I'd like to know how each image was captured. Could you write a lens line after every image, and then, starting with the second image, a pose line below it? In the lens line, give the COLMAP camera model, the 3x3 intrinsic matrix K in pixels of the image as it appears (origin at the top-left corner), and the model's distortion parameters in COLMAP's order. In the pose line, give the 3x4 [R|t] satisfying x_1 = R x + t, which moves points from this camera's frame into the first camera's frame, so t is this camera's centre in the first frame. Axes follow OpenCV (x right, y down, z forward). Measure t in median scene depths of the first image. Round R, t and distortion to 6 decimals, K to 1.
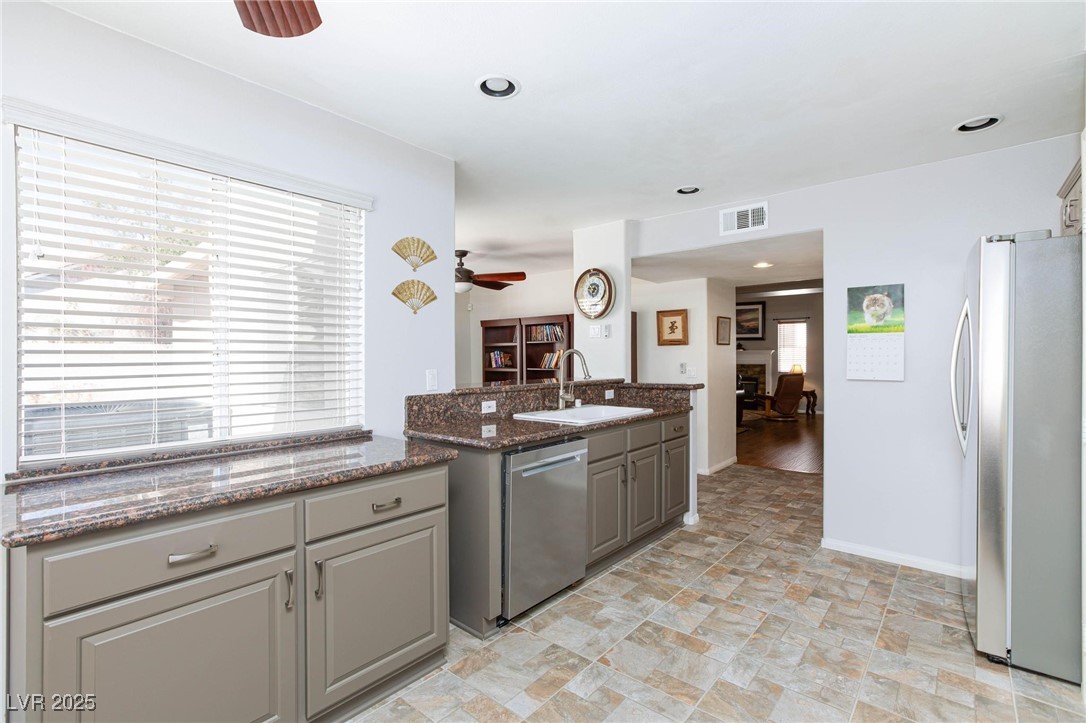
lens RADIAL K [[496.0, 0, 551.2], [0, 496.0, 363.2], [0, 0, 1]] dist [-0.020889, 0.011493]
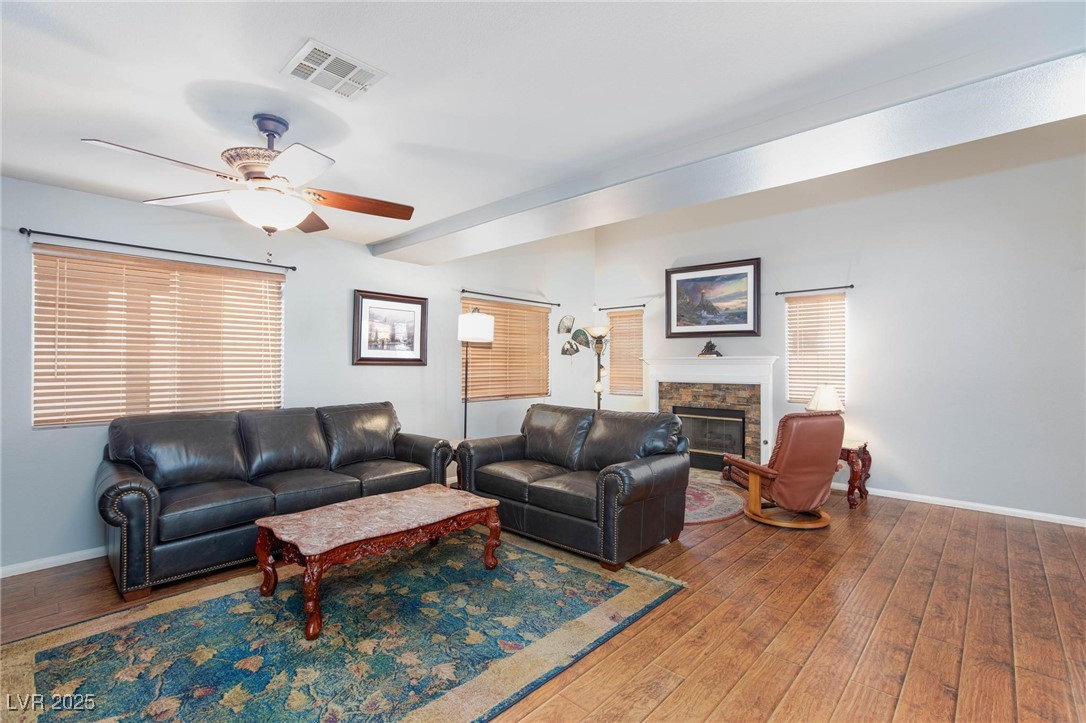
lens RADIAL K [[496.0, 0, 540.4], [0, 496.0, 355.0], [0, 0, 1]] dist [-0.020889, 0.011493]
pose [[0.997875, 0.006861, -0.064792, 0.244076], [-0.008374, 0.999698, -0.023107, -0.013969], [0.064614, 0.023600, 0.997631, 0.487836]]
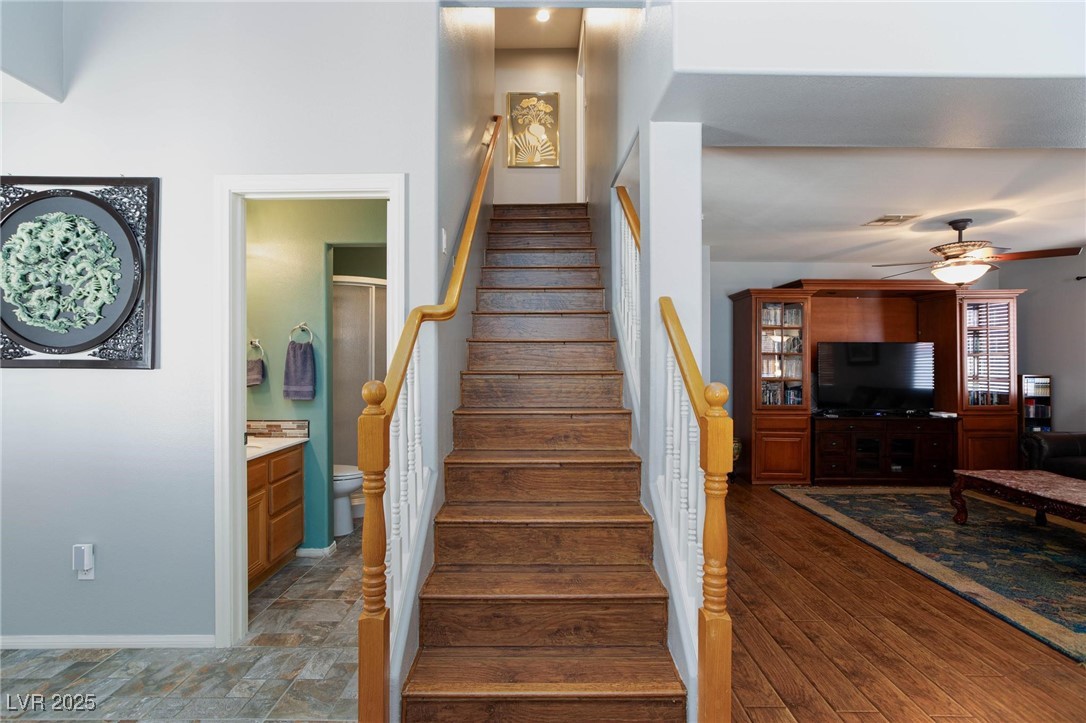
lens RADIAL K [[496.0, 0, 537.4], [0, 496.0, 358.0], [0, 0, 1]] dist [-0.020889, 0.011493]
pose [[-0.769269, 0.001599, -0.638922, 0.577331], [0.000335, 0.999998, 0.002100, -0.017039], [0.638924, 0.001402, -0.769268, 0.758842]]
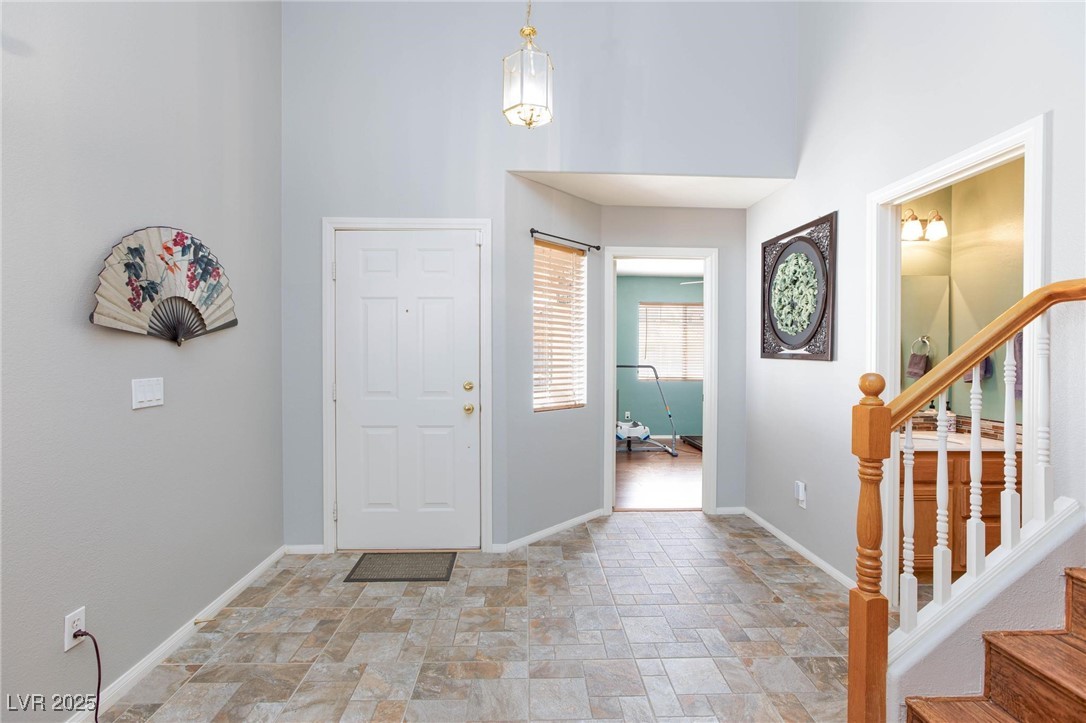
lens RADIAL K [[496.0, 0, 543.6], [0, 496.0, 358.8], [0, 0, 1]] dist [-0.020889, 0.011493]
pose [[-0.672528, -0.007004, 0.740039, 0.483574], [-0.000263, 0.999957, 0.009225, -0.015508], [-0.740072, 0.006009, -0.672501, 0.790418]]
